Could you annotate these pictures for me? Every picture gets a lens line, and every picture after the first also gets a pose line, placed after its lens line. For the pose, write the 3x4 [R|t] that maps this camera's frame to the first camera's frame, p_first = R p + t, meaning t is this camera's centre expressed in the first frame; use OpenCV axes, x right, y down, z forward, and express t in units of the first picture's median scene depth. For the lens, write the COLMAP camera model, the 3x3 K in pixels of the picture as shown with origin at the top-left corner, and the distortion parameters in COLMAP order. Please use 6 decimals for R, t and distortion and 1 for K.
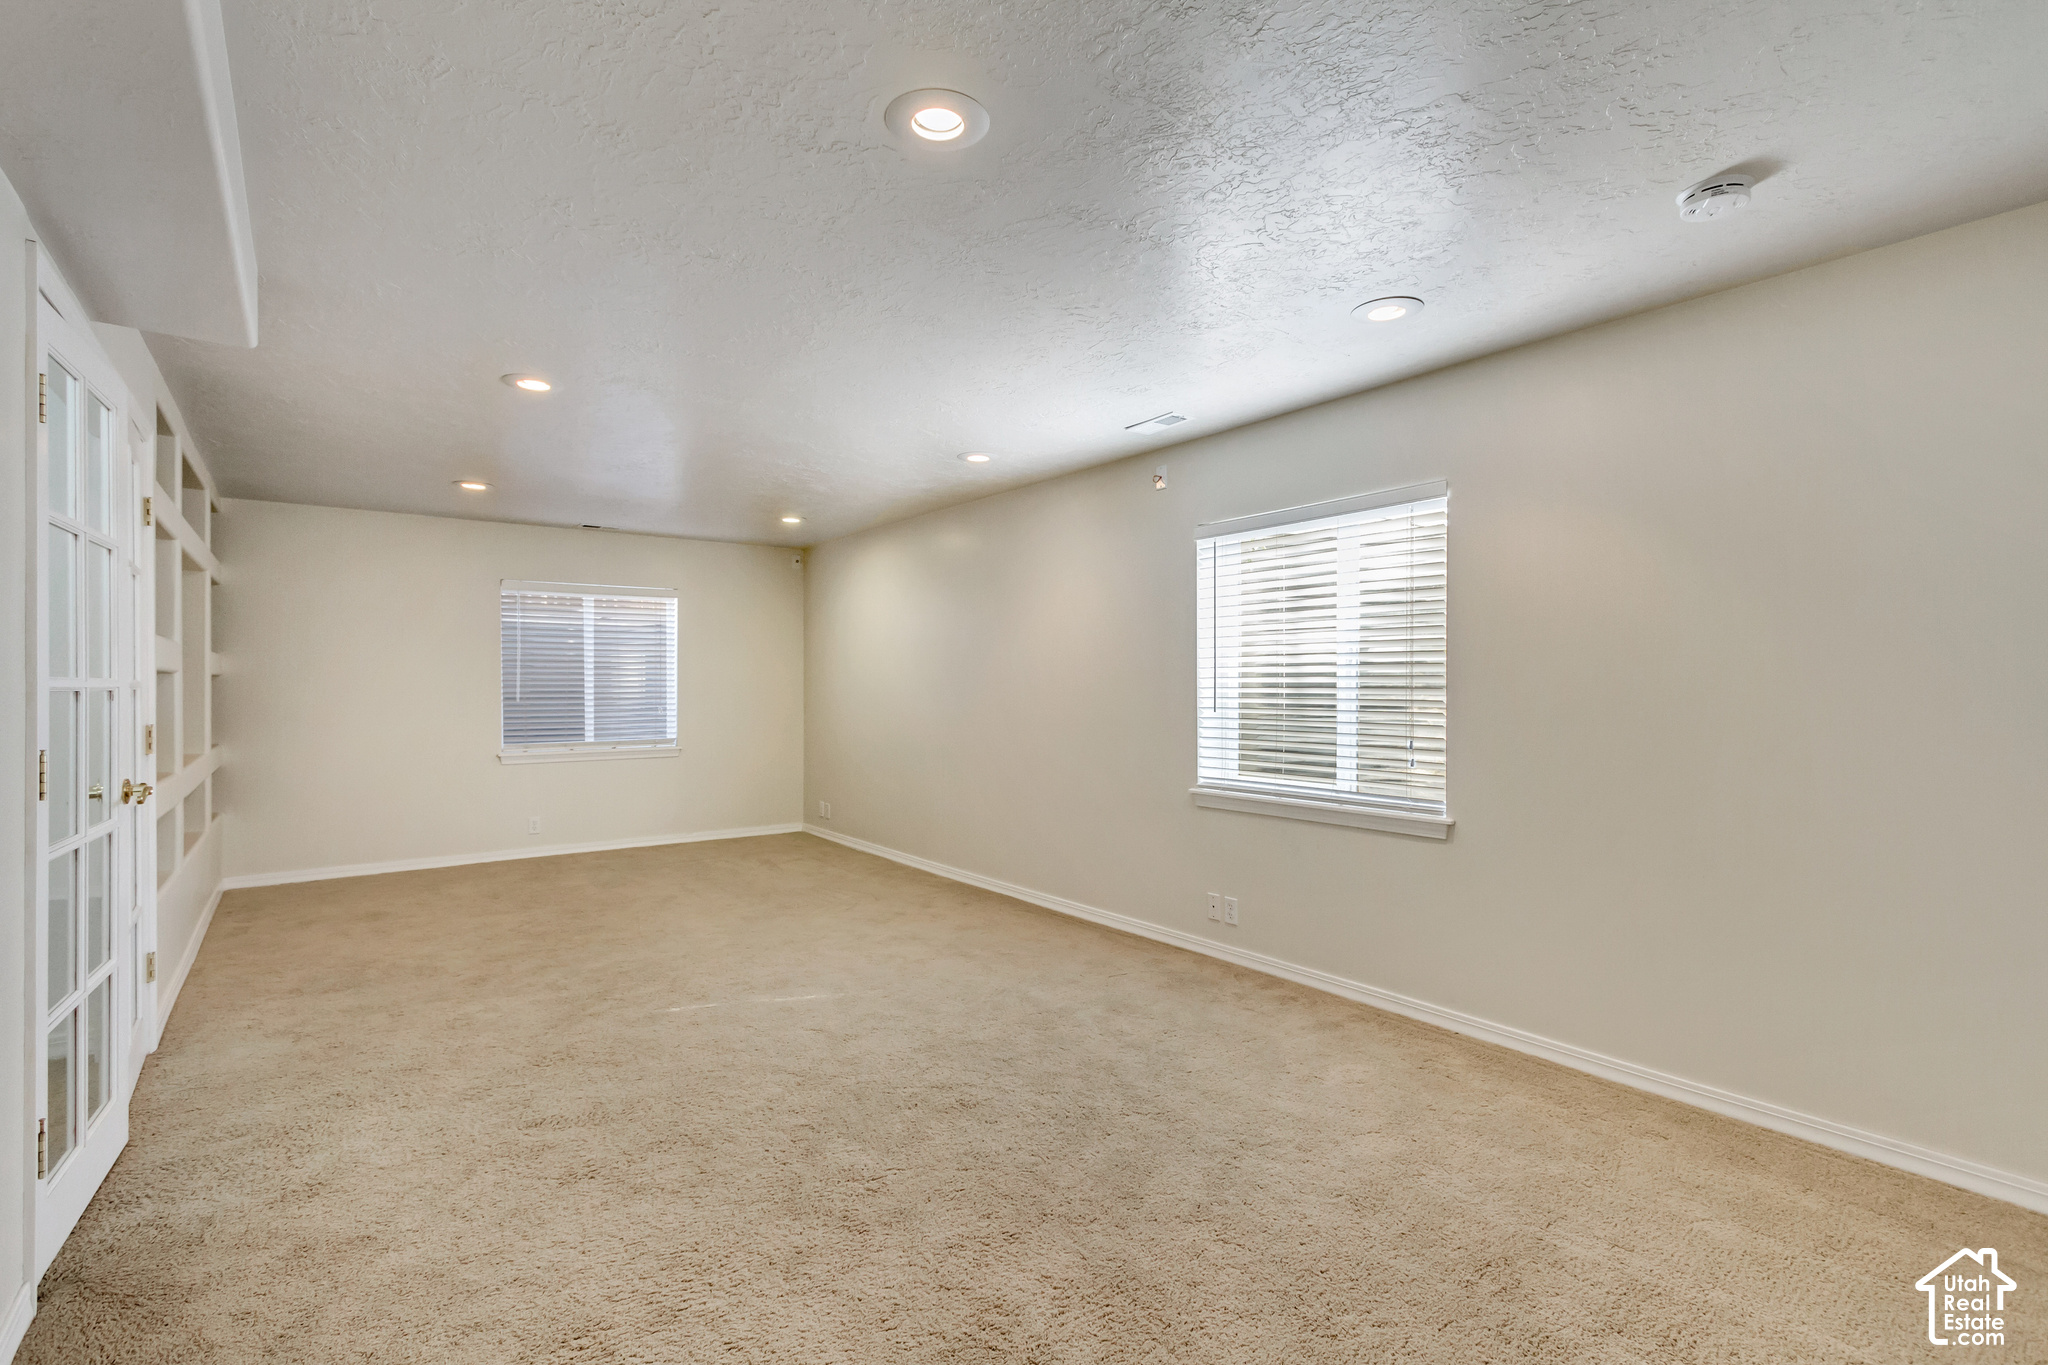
lens RADIAL K [[940.9, 0, 1021.9], [0, 940.9, 679.3], [0, 0, 1]] dist [-0.000689, -0.000620]
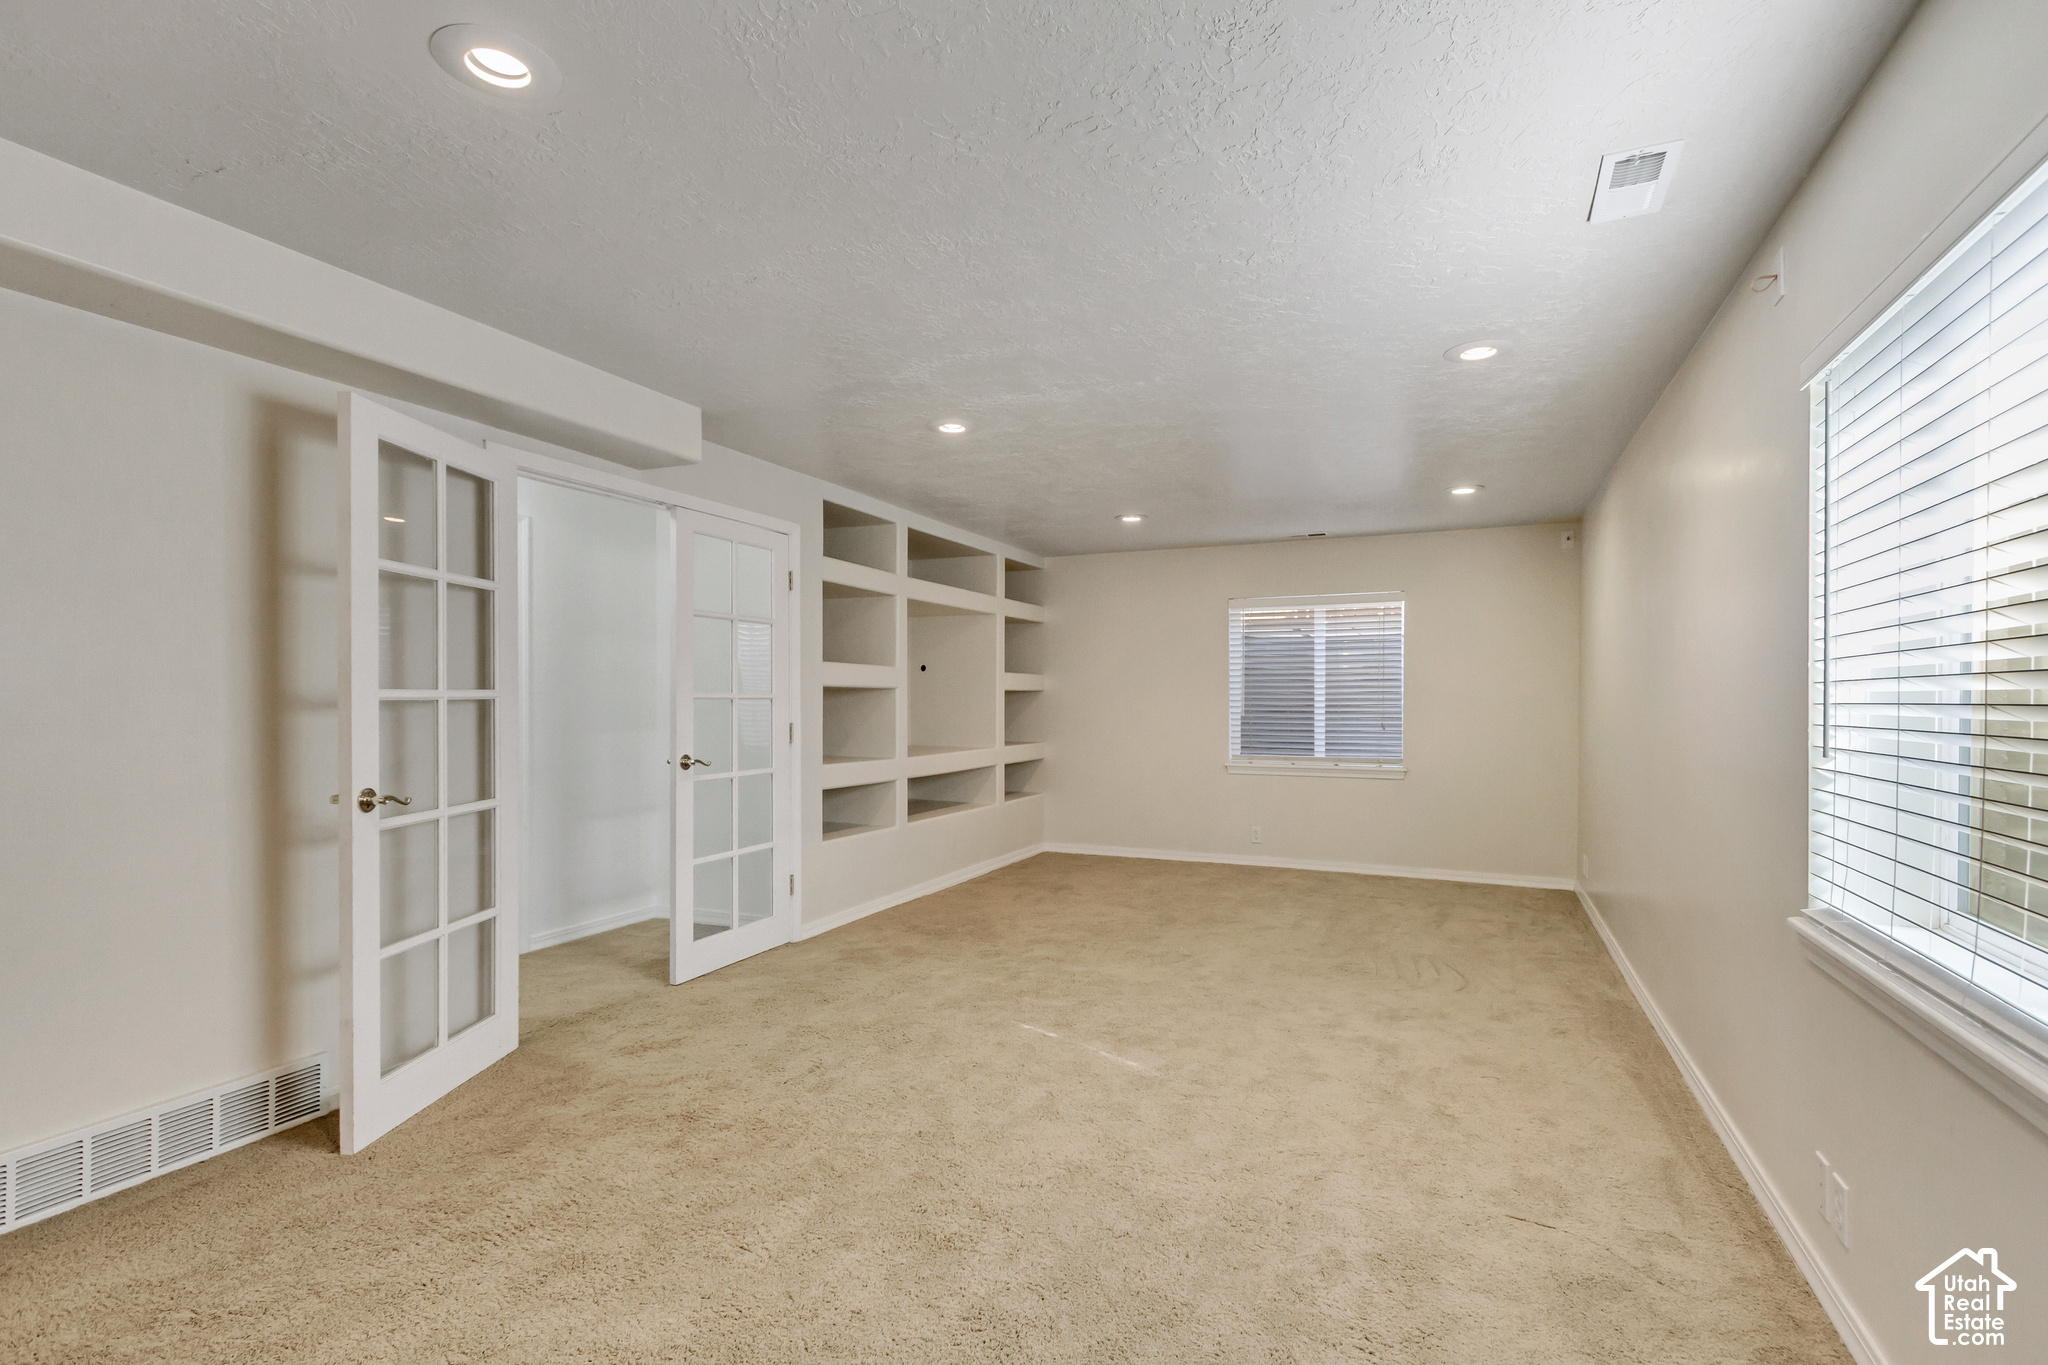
lens RADIAL K [[940.9, 0, 1033.7], [0, 940.9, 704.5], [0, 0, 1]] dist [-0.000689, -0.000620]
pose [[0.478767, 0.006240, -0.877920, 0.423433], [0.002155, 0.999963, 0.008283, 0.005525], [0.877940, -0.005858, 0.478736, 0.460144]]
